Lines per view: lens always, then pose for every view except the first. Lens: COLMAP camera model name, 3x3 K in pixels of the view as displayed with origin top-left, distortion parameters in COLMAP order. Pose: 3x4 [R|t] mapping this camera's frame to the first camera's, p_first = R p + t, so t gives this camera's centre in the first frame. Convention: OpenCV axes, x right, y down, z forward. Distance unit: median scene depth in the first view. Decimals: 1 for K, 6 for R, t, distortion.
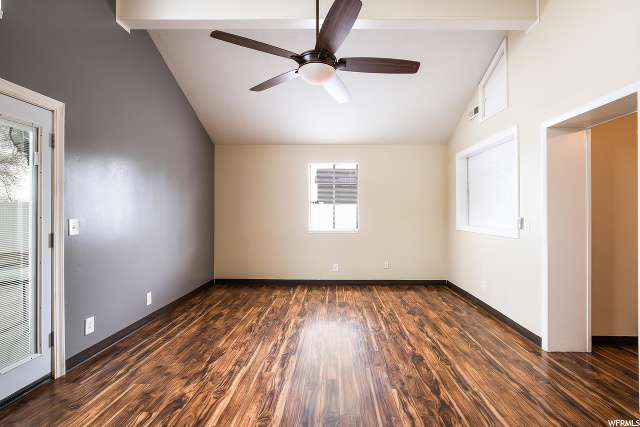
lens RADIAL K [[293.4, 0, 321.6], [0, 293.4, 211.5], [0, 0, 1]] dist [0.003719, -0.000271]
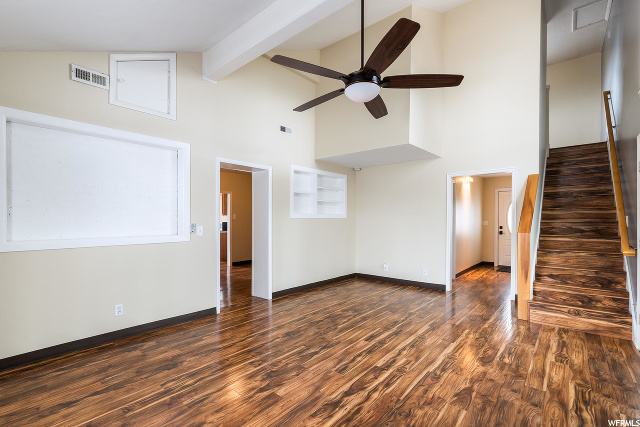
lens RADIAL K [[293.4, 0, 321.6], [0, 293.4, 217.7], [0, 0, 1]] dist [0.003719, -0.000271]
pose [[-0.789583, 0.002416, 0.613639, -0.522522], [-0.003724, 0.999955, -0.008730, 0.010151], [-0.613632, -0.009178, -0.789539, 1.803333]]
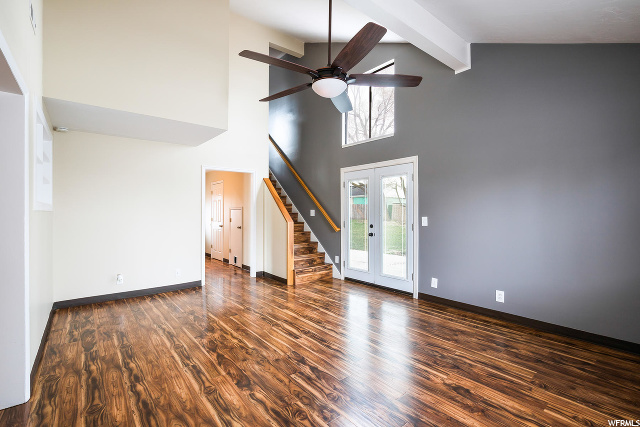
lens RADIAL K [[293.4, 0, 326.8], [0, 293.4, 212.9], [0, 0, 1]] dist [0.003719, -0.000271]
pose [[-0.732777, -0.000857, -0.680468, 0.679520], [0.001231, 0.999996, -0.002585, 0.014510], [0.680467, -0.002732, -0.732773, 1.669179]]
